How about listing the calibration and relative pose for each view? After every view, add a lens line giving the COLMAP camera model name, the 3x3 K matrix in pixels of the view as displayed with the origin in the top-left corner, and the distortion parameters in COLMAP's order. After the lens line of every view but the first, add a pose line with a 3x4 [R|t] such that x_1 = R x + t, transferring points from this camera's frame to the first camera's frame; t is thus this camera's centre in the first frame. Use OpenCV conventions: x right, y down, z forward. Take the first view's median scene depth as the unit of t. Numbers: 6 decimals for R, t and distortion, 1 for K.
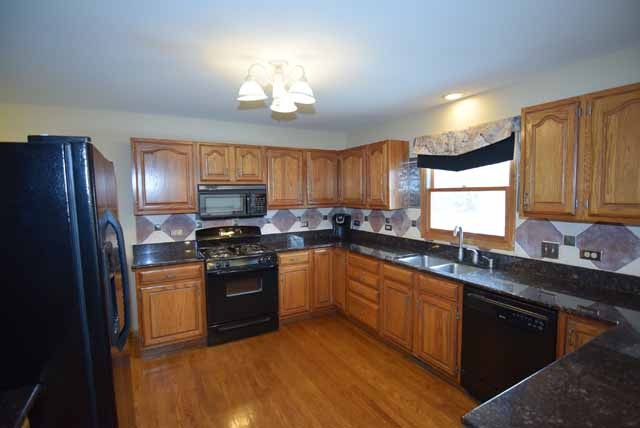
lens RADIAL K [[307.8, 0, 320.3], [0, 307.8, 212.1], [0, 0, 1]] dist [-0.013058, -0.004138]
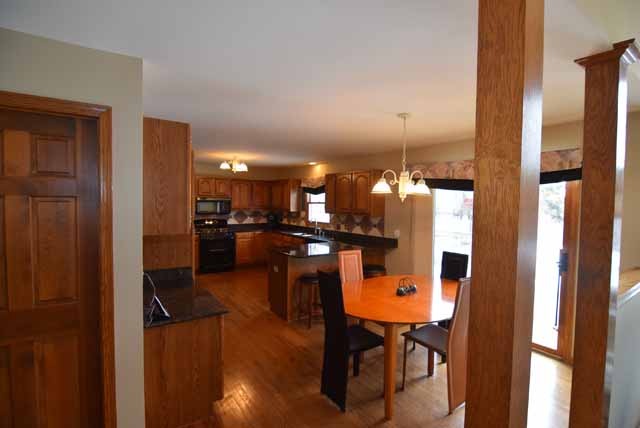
lens RADIAL K [[307.8, 0, 321.1], [0, 307.8, 213.8], [0, 0, 1]] dist [-0.013058, -0.004138]
pose [[0.994780, 0.022174, 0.099605, 0.227036], [-0.019451, 0.999412, -0.028228, 0.062050], [-0.100172, 0.026143, 0.994627, -1.120737]]
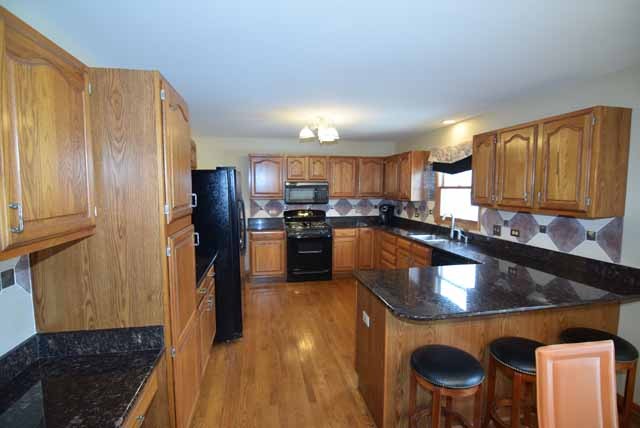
lens RADIAL K [[307.8, 0, 319.8], [0, 307.8, 214.9], [0, 0, 1]] dist [-0.013058, -0.004138]
pose [[0.949015, 0.044062, -0.312137, 0.273024], [-0.035220, 0.998804, 0.033912, 0.021025], [0.313258, -0.021190, 0.949432, -0.453900]]
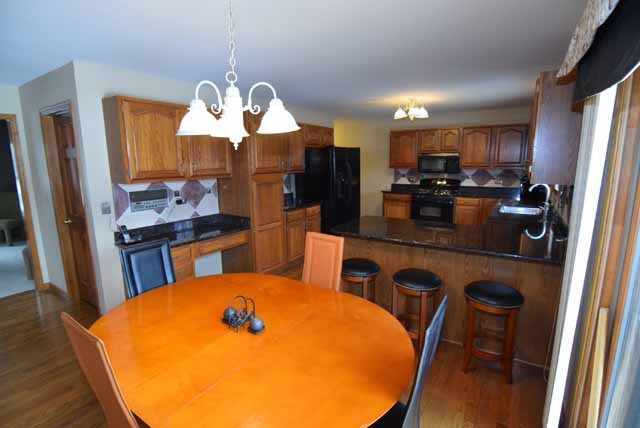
lens RADIAL K [[307.8, 0, 321.0], [0, 307.8, 210.9], [0, 0, 1]] dist [-0.013058, -0.004138]
pose [[0.455869, 0.152053, -0.876963, 0.989763], [-0.053834, 0.988206, 0.143356, 0.018865], [0.888417, -0.018141, 0.458678, -0.366734]]
